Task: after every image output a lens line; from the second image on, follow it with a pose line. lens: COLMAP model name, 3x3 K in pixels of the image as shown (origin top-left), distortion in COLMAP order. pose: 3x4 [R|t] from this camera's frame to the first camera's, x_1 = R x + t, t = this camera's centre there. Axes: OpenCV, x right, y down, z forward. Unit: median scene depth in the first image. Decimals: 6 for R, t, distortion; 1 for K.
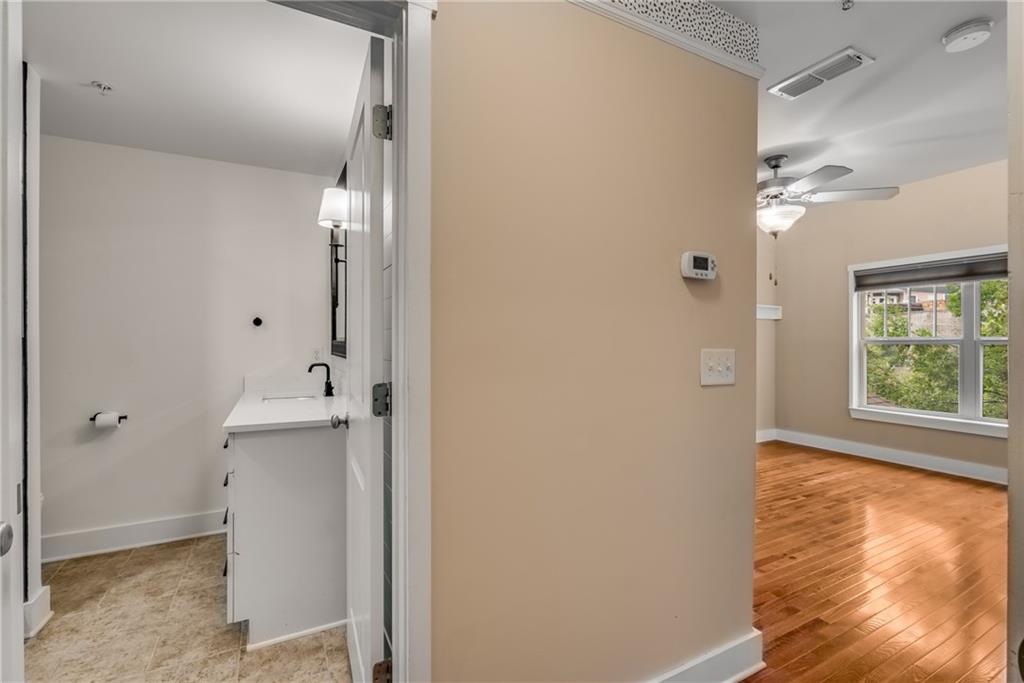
lens RADIAL K [[454.5, 0, 514.5], [0, 454.5, 342.5], [0, 0, 1]] dist [-0.003806, -0.000113]
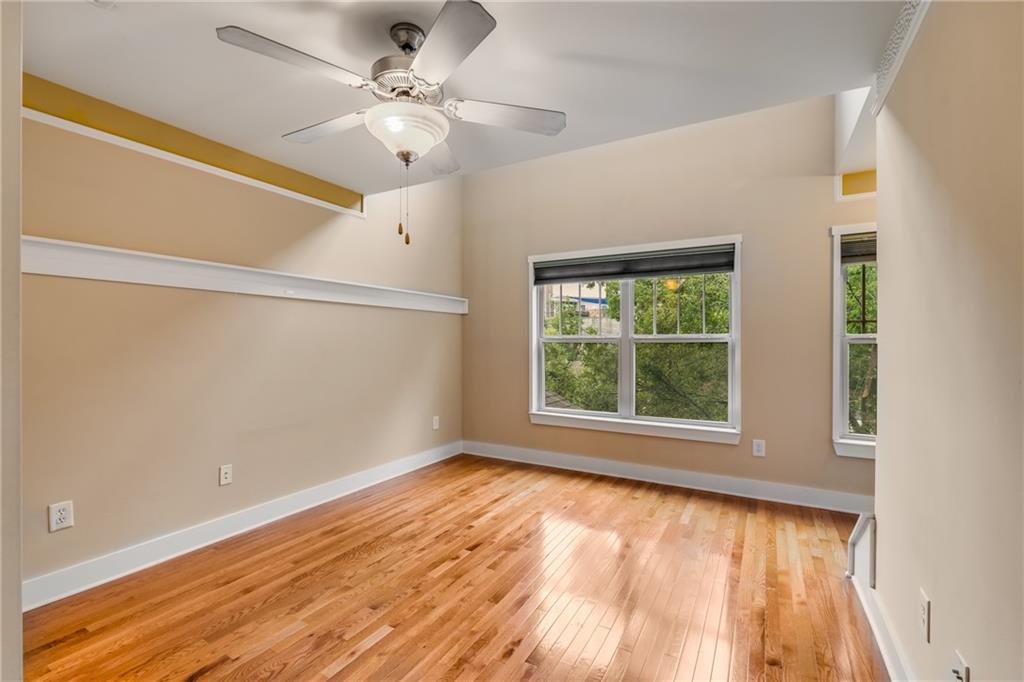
lens RADIAL K [[454.5, 0, 520.2], [0, 454.5, 346.6], [0, 0, 1]] dist [-0.003806, -0.000113]
pose [[0.835426, -0.007451, 0.549553, 0.237502], [0.001290, 0.999932, 0.011597, 0.001672], [-0.549602, -0.008980, 0.835379, 0.266562]]
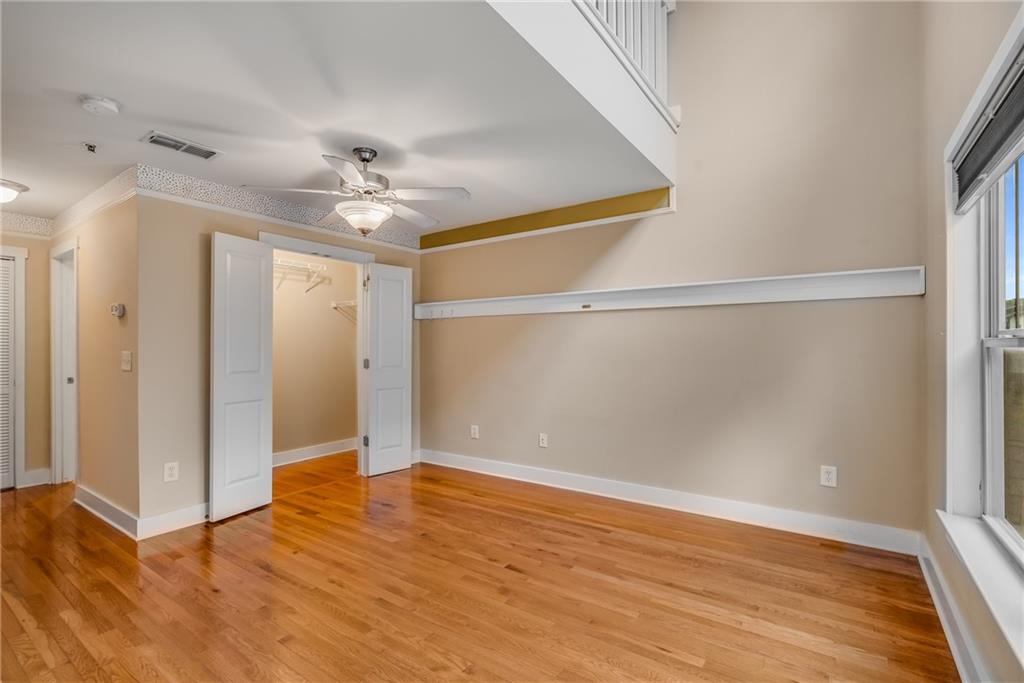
lens RADIAL K [[454.5, 0, 520.4], [0, 454.5, 344.3], [0, 0, 1]] dist [-0.003806, -0.000113]
pose [[0.474431, -0.012906, -0.880198, 0.983417], [0.003226, 0.999911, -0.012923, 0.005359], [0.880287, 0.003292, 0.474431, 0.530675]]
